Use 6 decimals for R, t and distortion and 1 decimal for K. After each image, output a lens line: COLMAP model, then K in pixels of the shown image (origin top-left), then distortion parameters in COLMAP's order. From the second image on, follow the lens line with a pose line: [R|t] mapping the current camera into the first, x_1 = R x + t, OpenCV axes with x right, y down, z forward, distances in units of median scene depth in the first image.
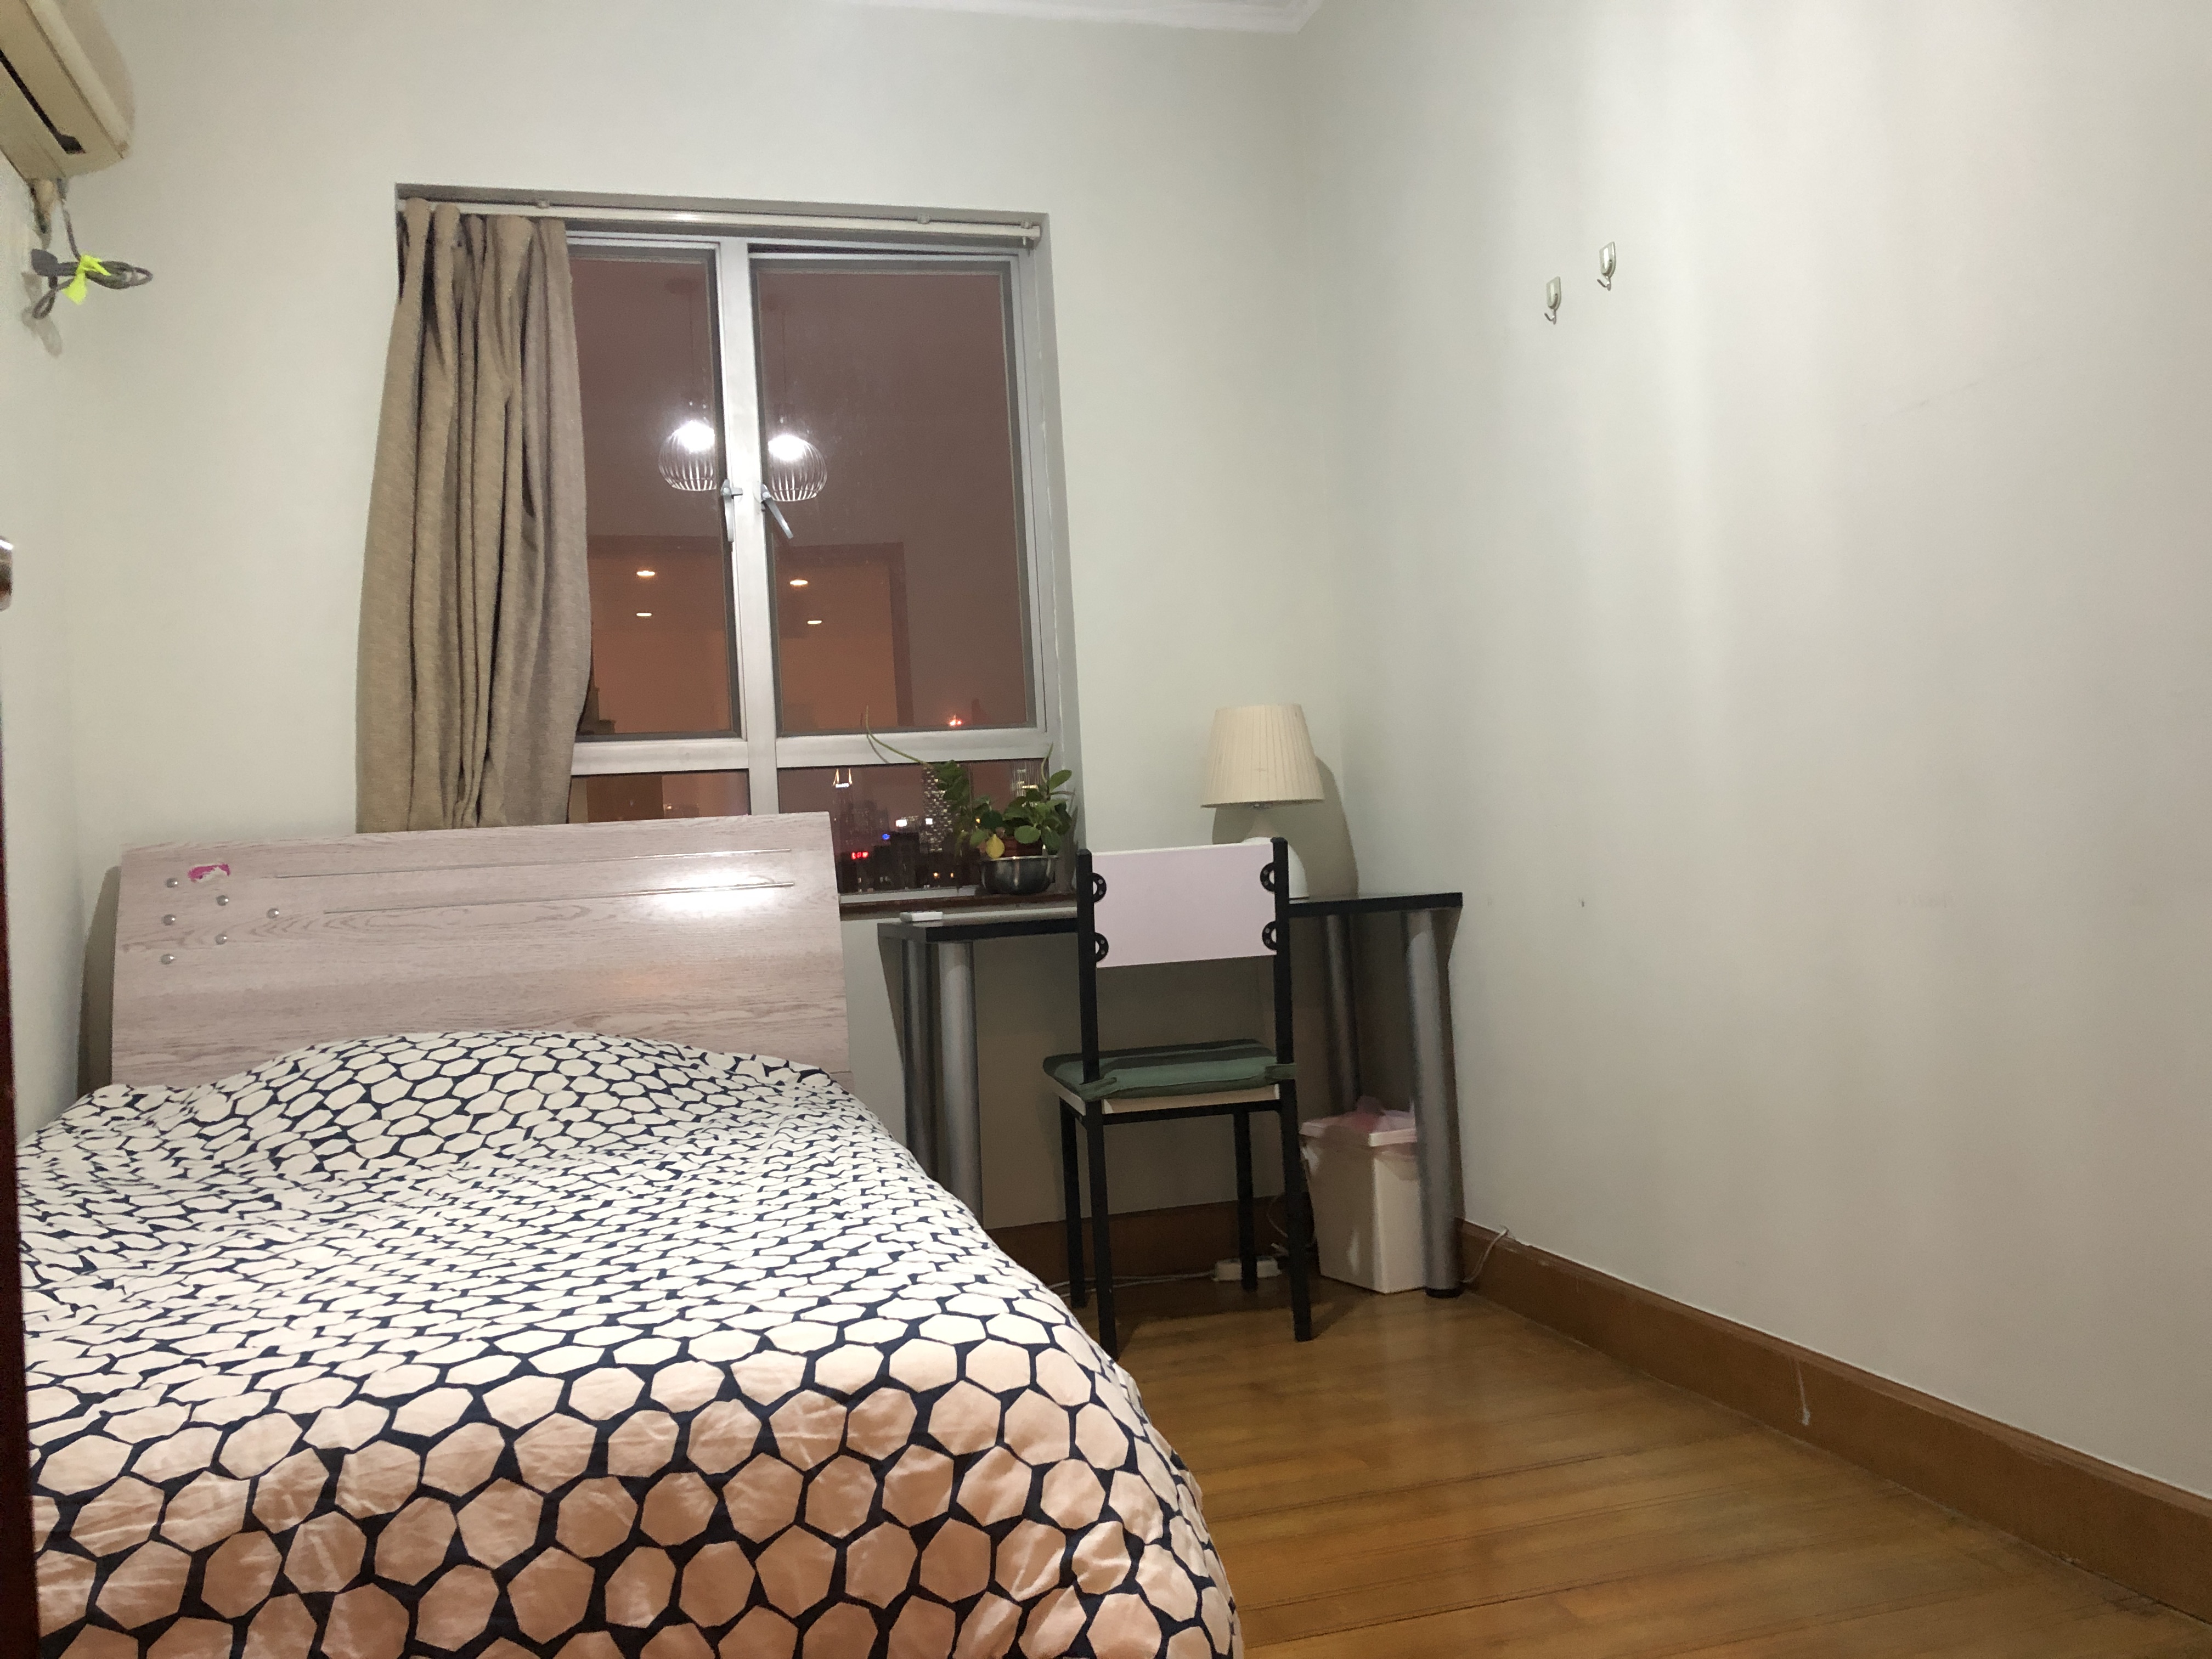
lens RADIAL K [[1802.1, 0, 1108.8], [0, 1802.1, 791.1], [0, 0, 1]] dist [0.079389, 0.000597]
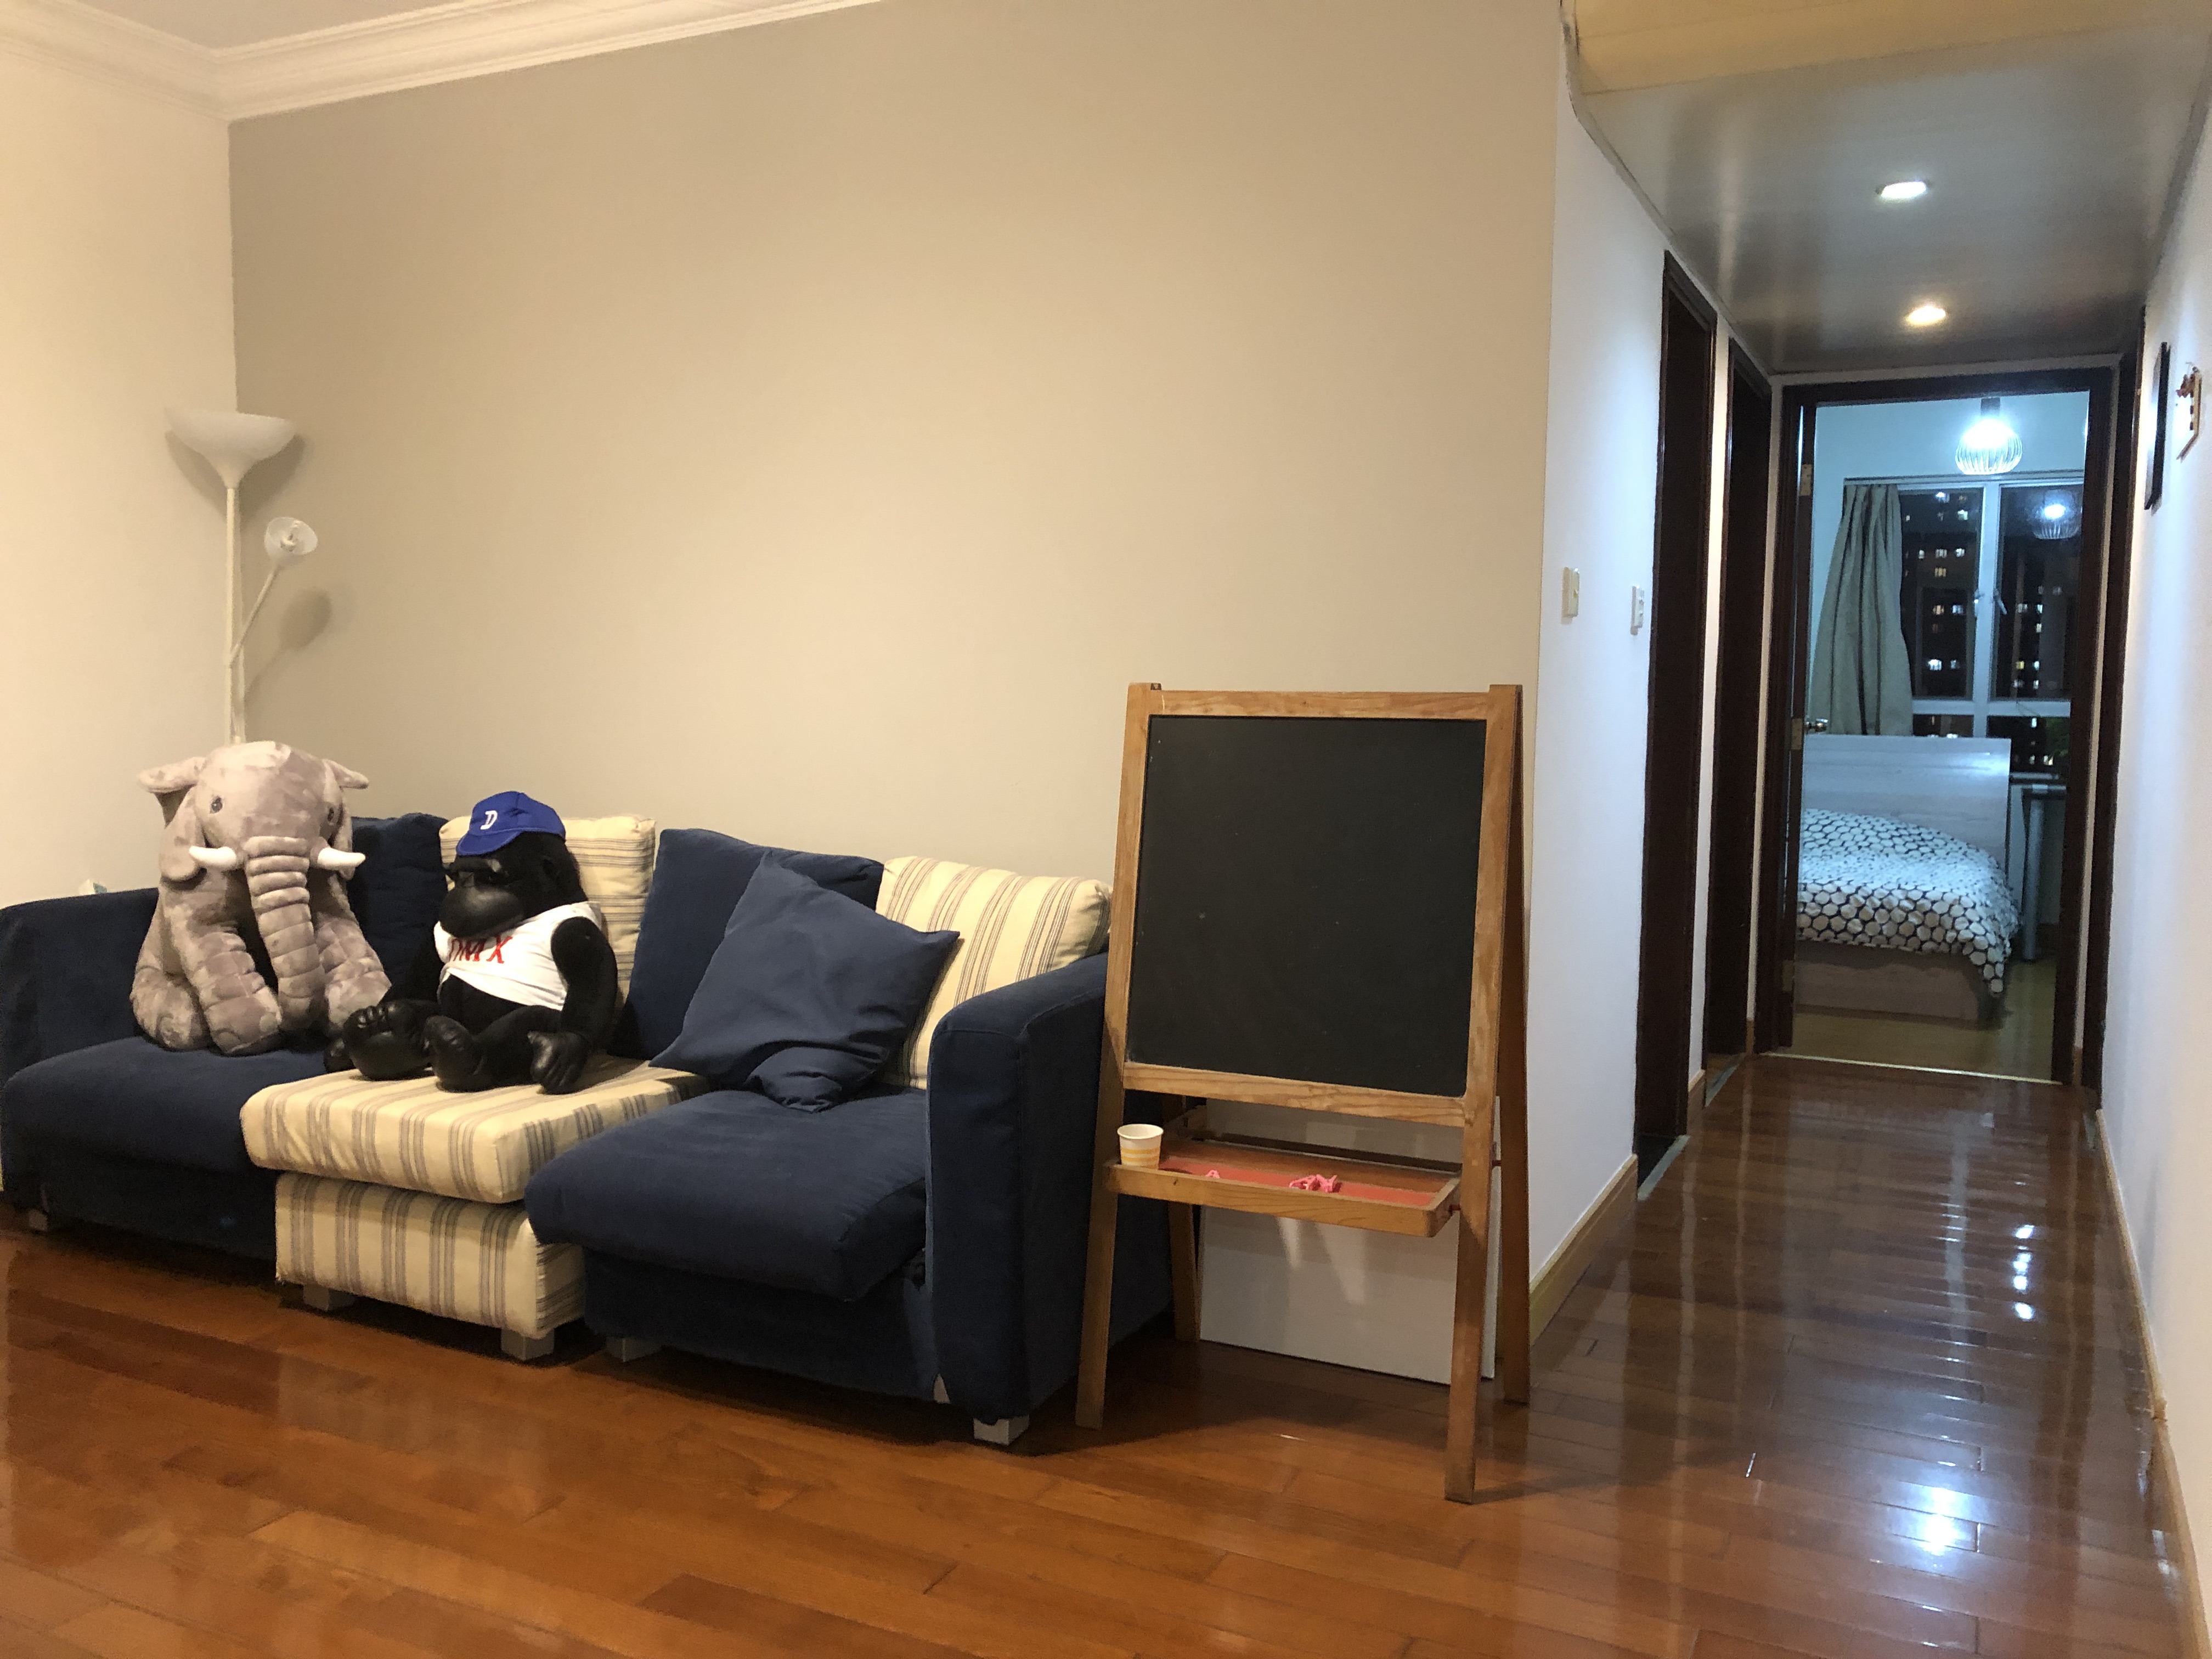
lens RADIAL K [[1802.1, 0, 1108.8], [0, 1802.1, 791.1], [0, 0, 1]] dist [0.079389, 0.000597]
pose [[0.742355, 0.102669, -0.662094, 0.567258], [-0.029706, 0.992261, 0.120561, -0.173427], [0.669348, -0.069831, 0.739660, -1.556252]]
